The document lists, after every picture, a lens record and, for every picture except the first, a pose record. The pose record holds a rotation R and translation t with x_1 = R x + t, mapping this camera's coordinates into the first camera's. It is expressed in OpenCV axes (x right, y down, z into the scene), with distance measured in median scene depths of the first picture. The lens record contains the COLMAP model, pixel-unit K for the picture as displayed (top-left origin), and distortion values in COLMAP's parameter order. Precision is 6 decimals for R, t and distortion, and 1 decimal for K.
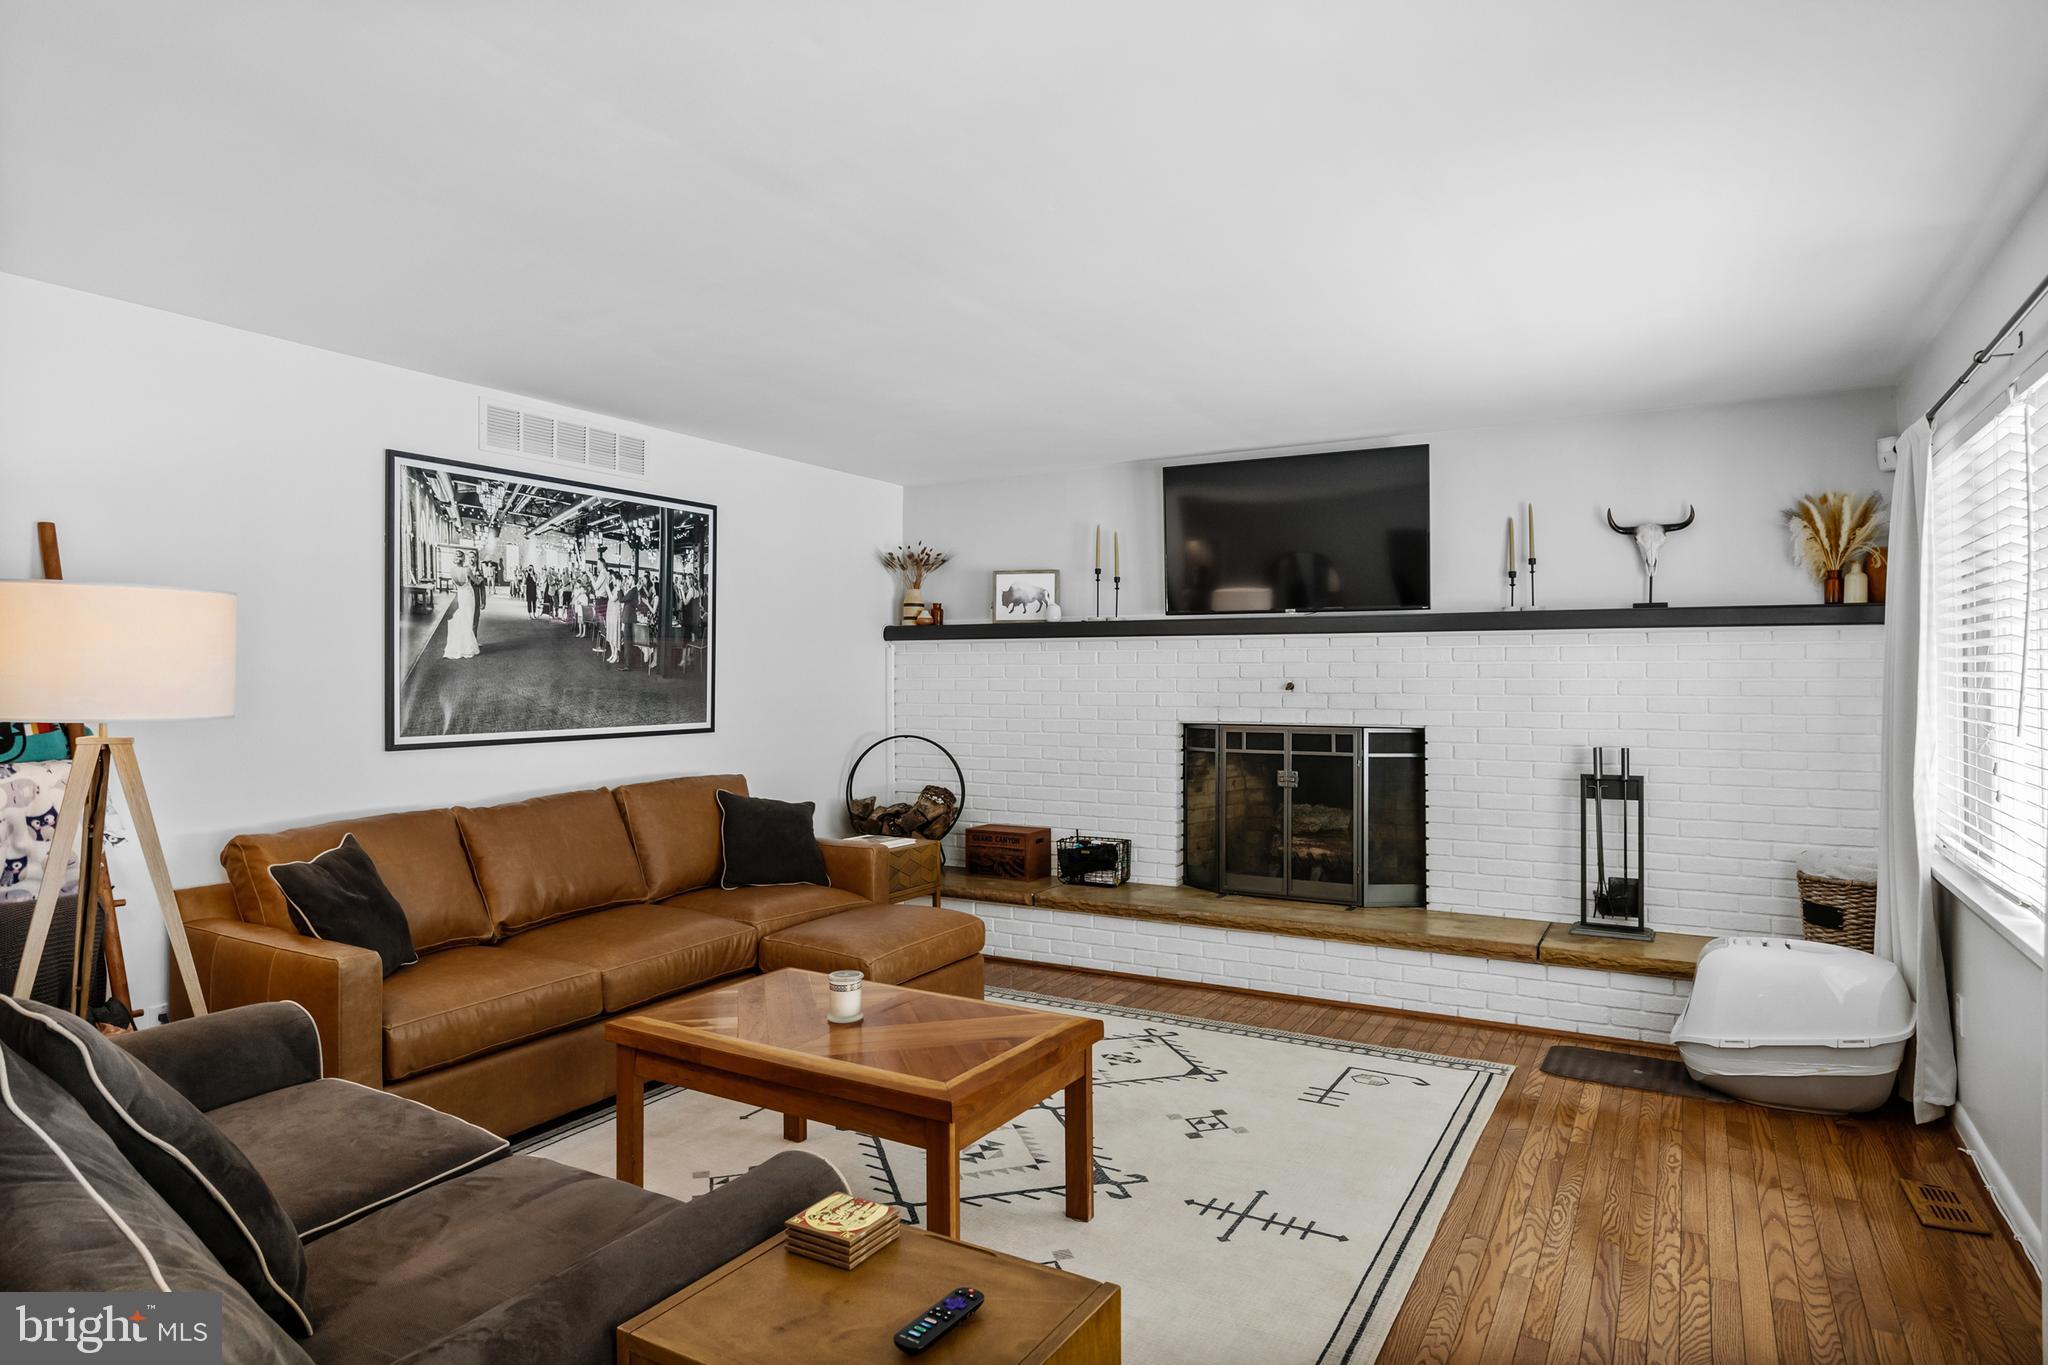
lens RADIAL K [[1141.7, 0, 1042.2], [0, 1141.7, 674.5], [0, 0, 1]] dist [0.001845, -0.004762]
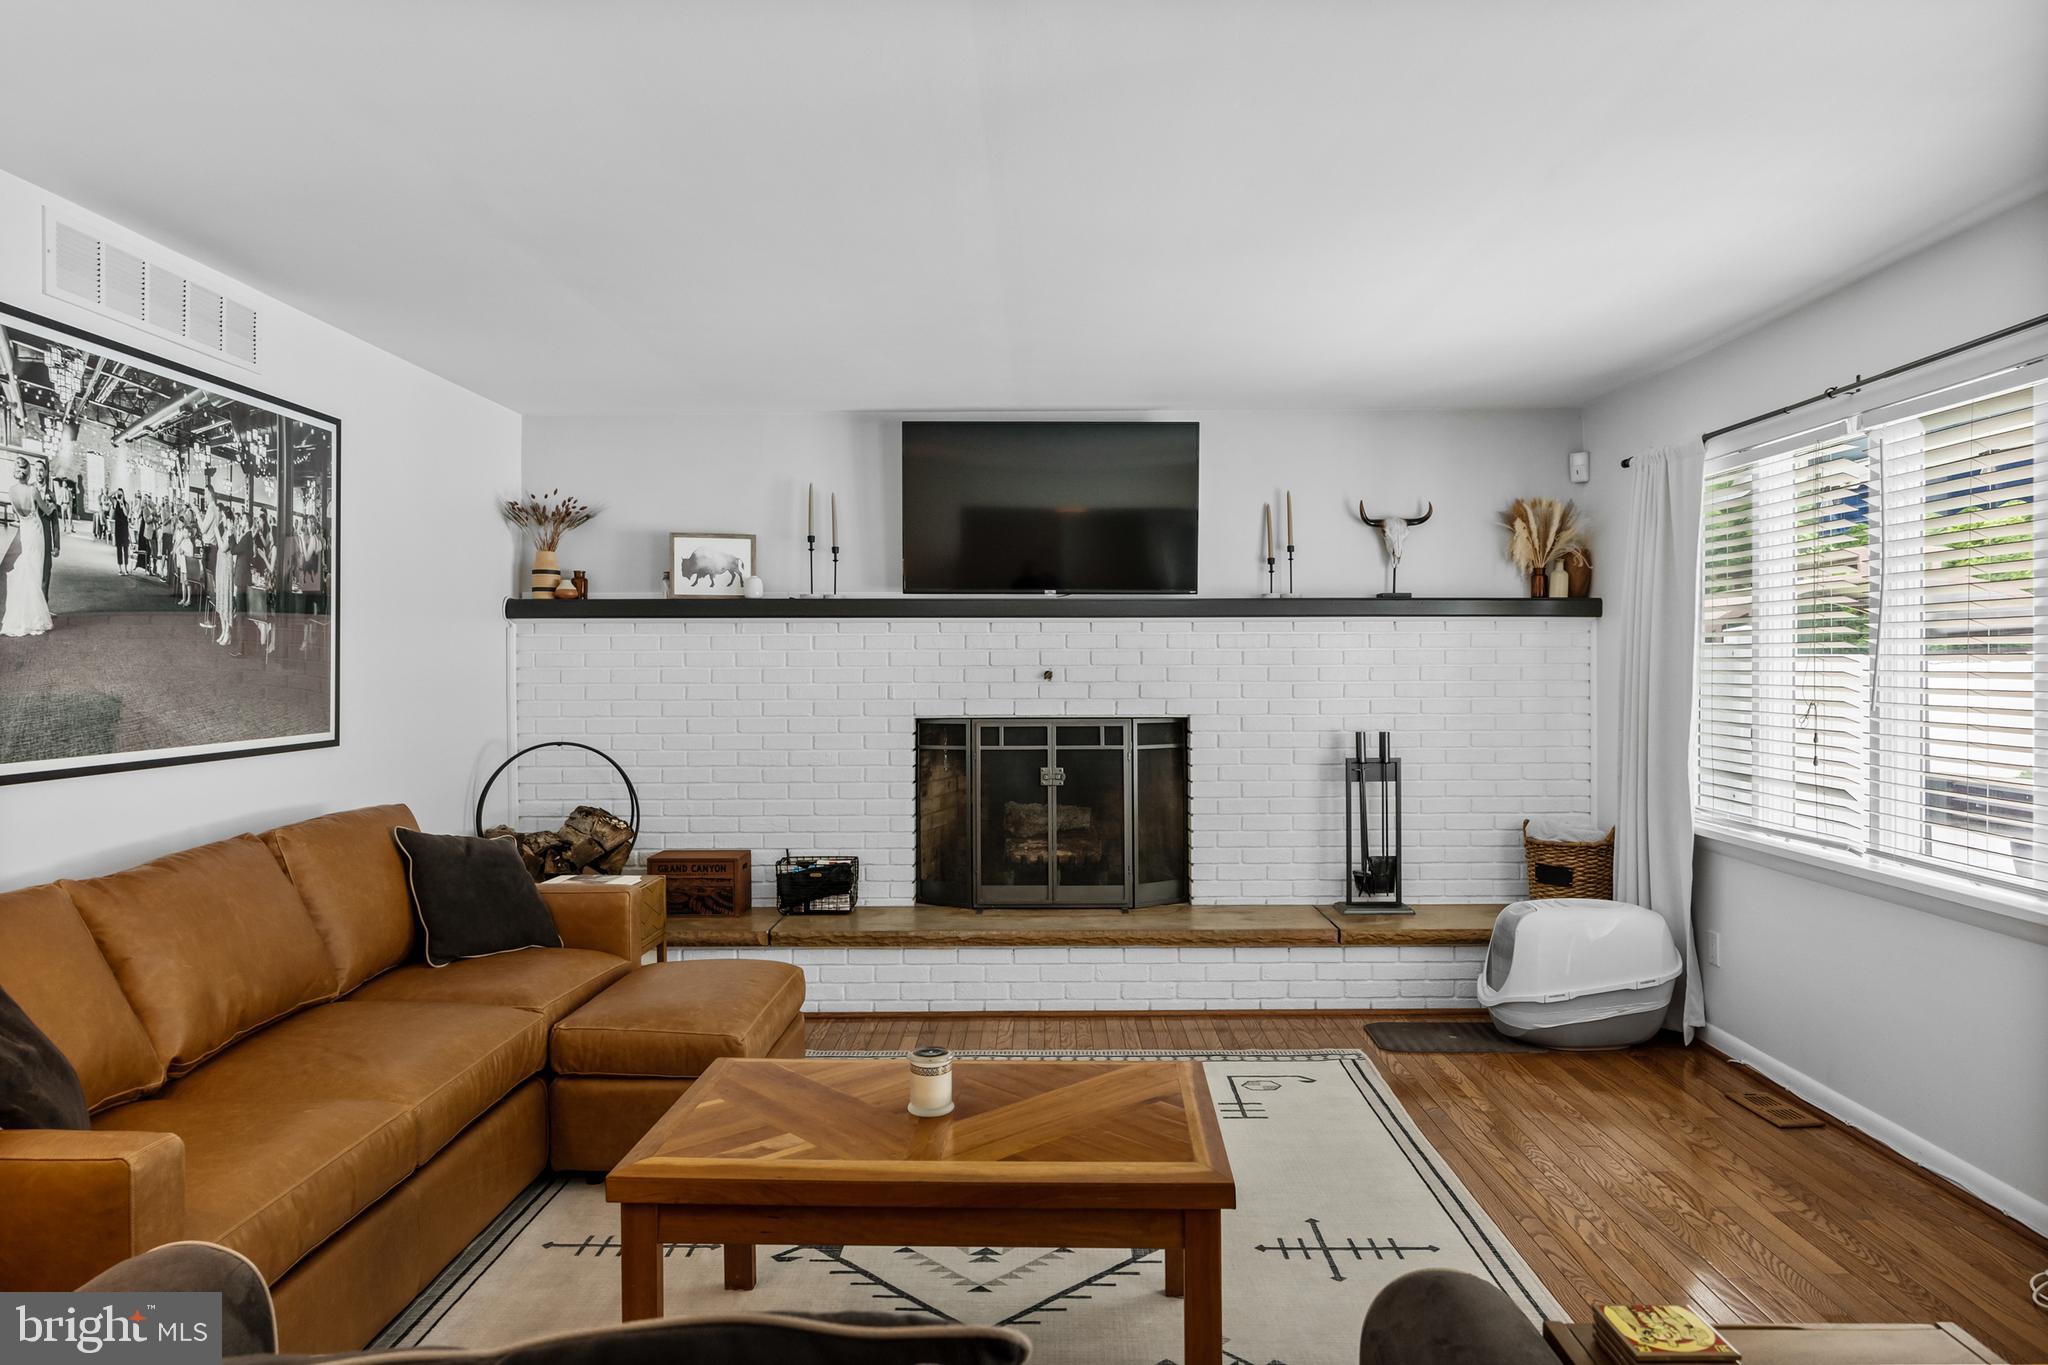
lens RADIAL K [[1262.1, 0, 995.9], [0, 1262.1, 682.6], [0, 0, 1]] dist [-0.005487, 0.000948]
pose [[0.879459, -0.009015, 0.475890, -0.330542], [0.002205, 0.999887, 0.014866, 0.001624], [-0.475970, -0.012025, 0.879379, 0.148321]]
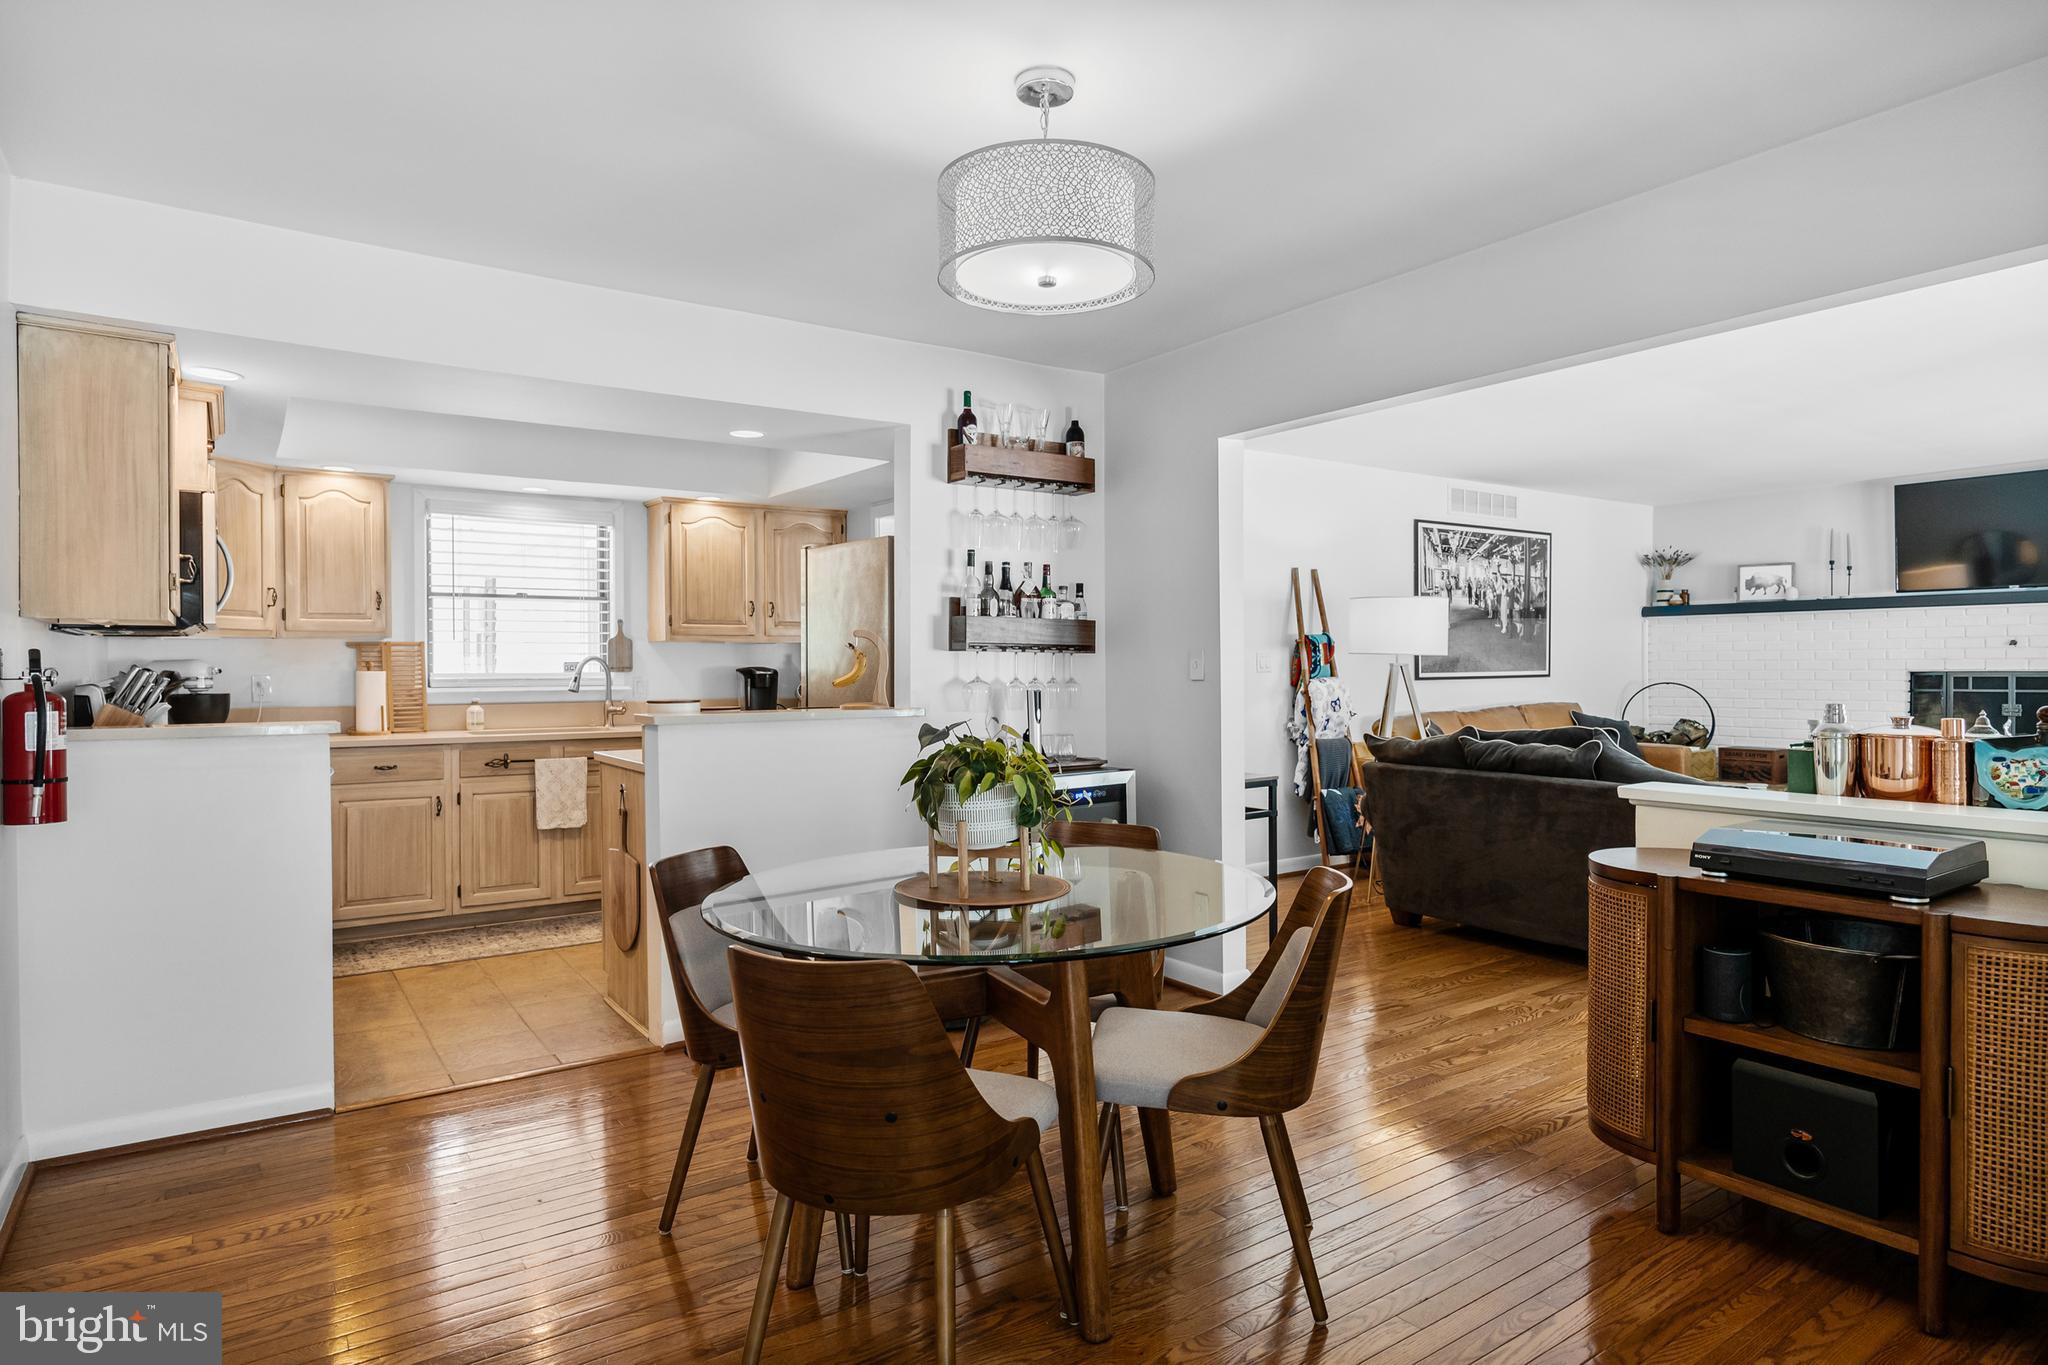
lens RADIAL K [[1141.7, 0, 1032.6], [0, 1141.7, 671.9], [0, 0, 1]] dist [0.001845, -0.004762]
pose [[0.904659, -0.003667, -0.426122, -0.288581], [0.007964, 0.999934, 0.008304, 0.027231], [0.426063, -0.010906, 0.904628, -0.803245]]
